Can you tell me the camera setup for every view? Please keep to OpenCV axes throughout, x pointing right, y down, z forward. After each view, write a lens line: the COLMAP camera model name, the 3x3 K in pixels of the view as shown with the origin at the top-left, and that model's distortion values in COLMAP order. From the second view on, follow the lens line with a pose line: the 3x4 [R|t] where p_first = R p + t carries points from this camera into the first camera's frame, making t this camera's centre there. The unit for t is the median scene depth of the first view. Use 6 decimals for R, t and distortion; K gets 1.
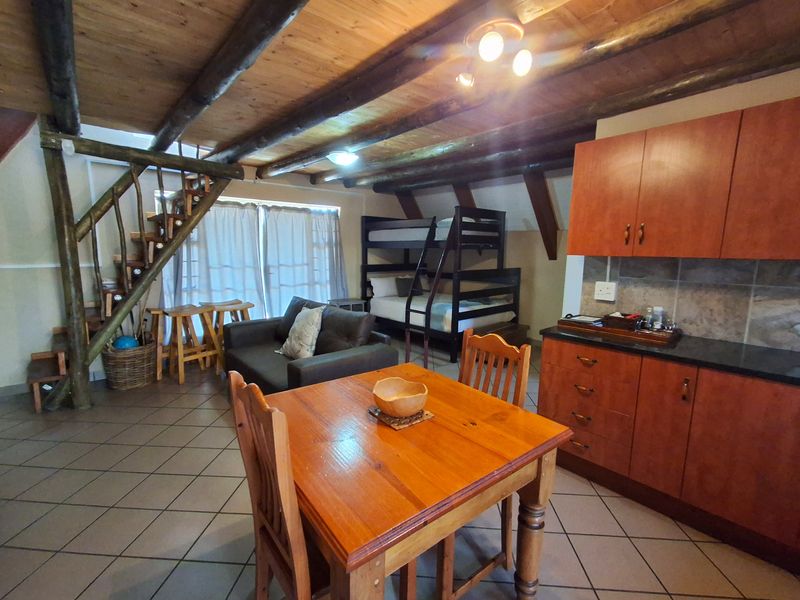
lens RADIAL K [[366.2, 0, 398.6], [0, 366.2, 298.7], [0, 0, 1]] dist [0.001869, -0.000825]
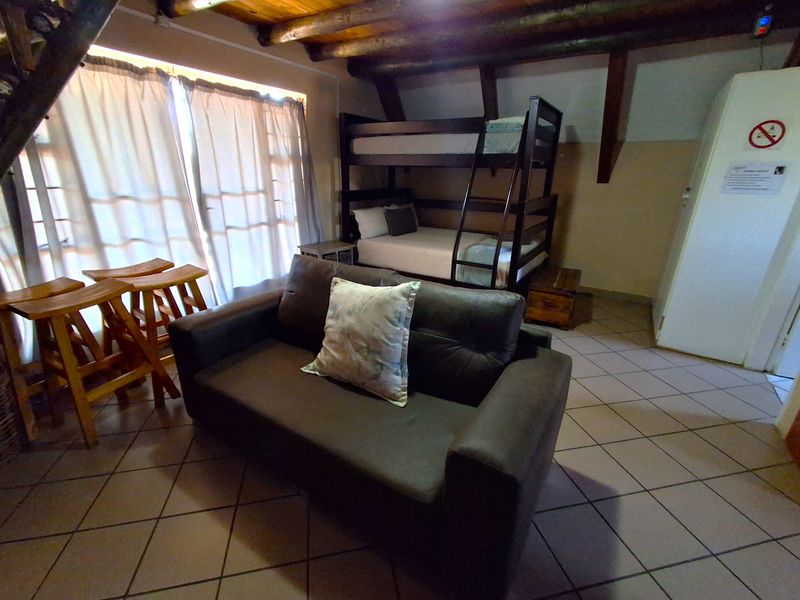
lens RADIAL K [[366.2, 0, 398.5], [0, 366.2, 303.3], [0, 0, 1]] dist [0.001869, -0.000825]
pose [[0.964108, -0.085174, 0.251477, -0.241067], [0.029124, 0.975359, 0.218694, -0.044827], [-0.263907, -0.203520, 0.942832, 0.372999]]
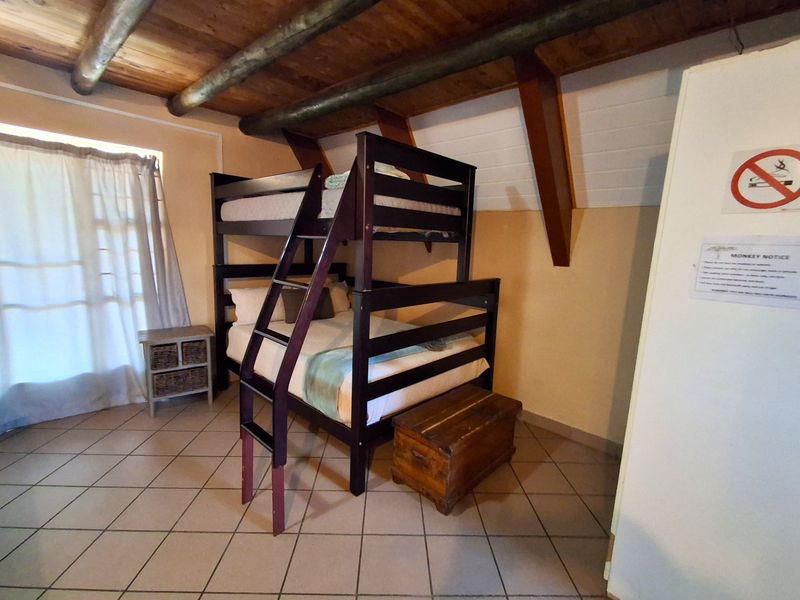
lens RADIAL K [[366.2, 0, 396.2], [0, 366.2, 302.8], [0, 0, 1]] dist [0.001869, -0.000825]
pose [[0.996010, 0.013085, 0.088279, 0.157847], [-0.015979, 0.999355, 0.032161, -0.074172], [-0.087801, -0.033444, 0.995576, 0.559245]]
